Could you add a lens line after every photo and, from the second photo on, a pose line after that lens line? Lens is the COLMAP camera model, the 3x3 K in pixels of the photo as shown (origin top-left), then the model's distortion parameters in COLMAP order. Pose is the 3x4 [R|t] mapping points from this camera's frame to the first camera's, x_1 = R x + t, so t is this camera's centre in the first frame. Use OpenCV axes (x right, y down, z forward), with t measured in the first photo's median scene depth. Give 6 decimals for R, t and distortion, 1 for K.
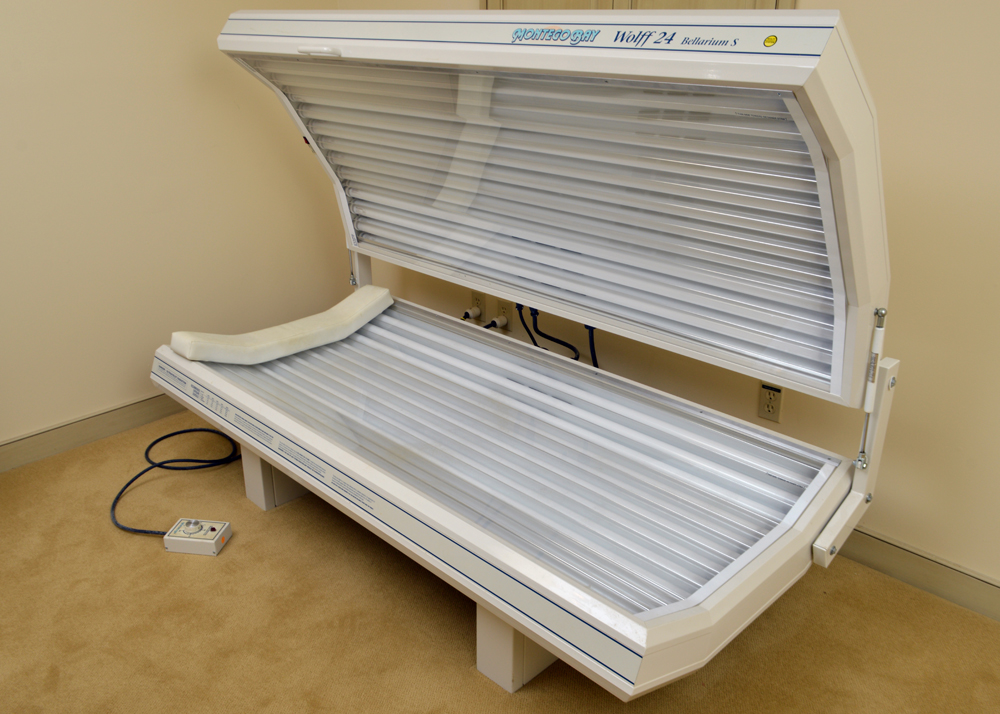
lens RADIAL K [[841.0, 0, 506.4], [0, 841.0, 348.2], [0, 0, 1]] dist [-0.020764, -0.018871]
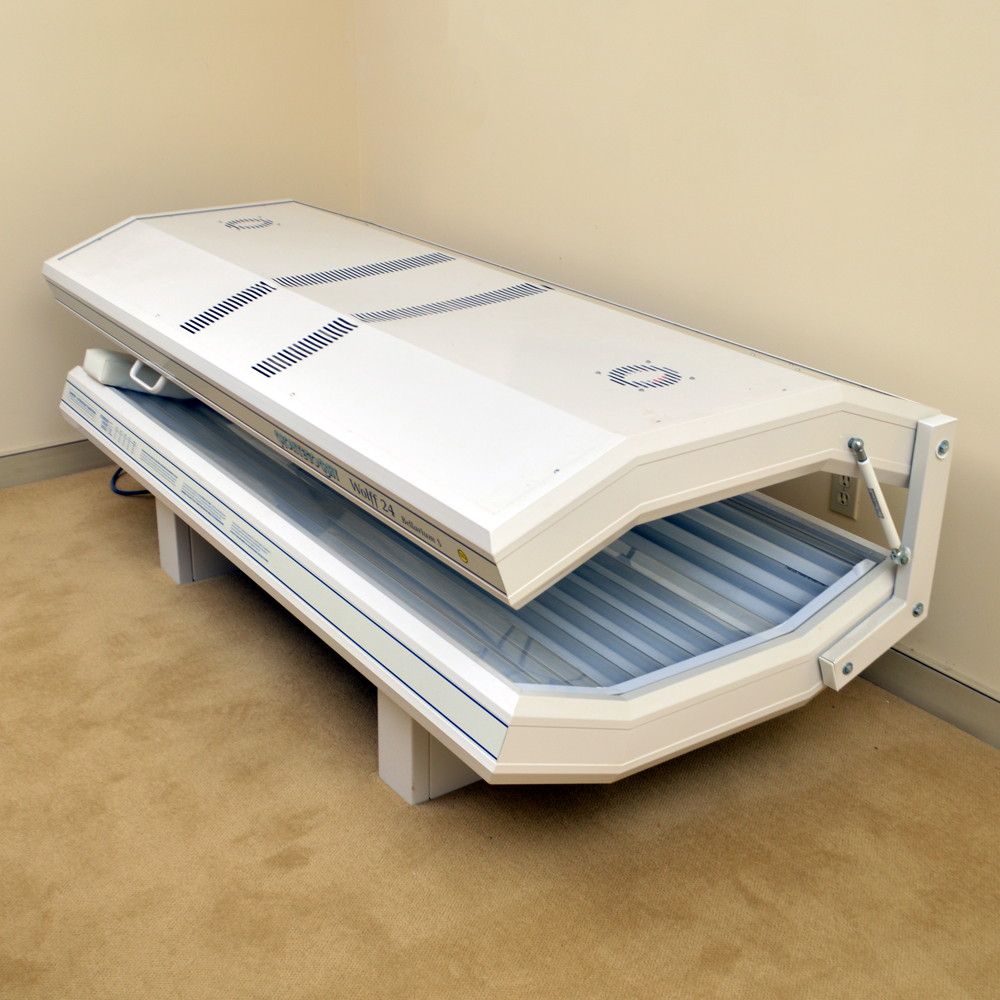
lens RADIAL K [[1353.7, 0, 496.9], [0, 1353.7, 504.8], [0, 0, 1]] dist [-0.046564, 0.000000]
pose [[0.981409, 0.078933, -0.174947, 0.257323], [-0.077112, 0.996874, 0.017194, 0.091721], [0.175757, -0.003384, 0.984428, -0.214424]]
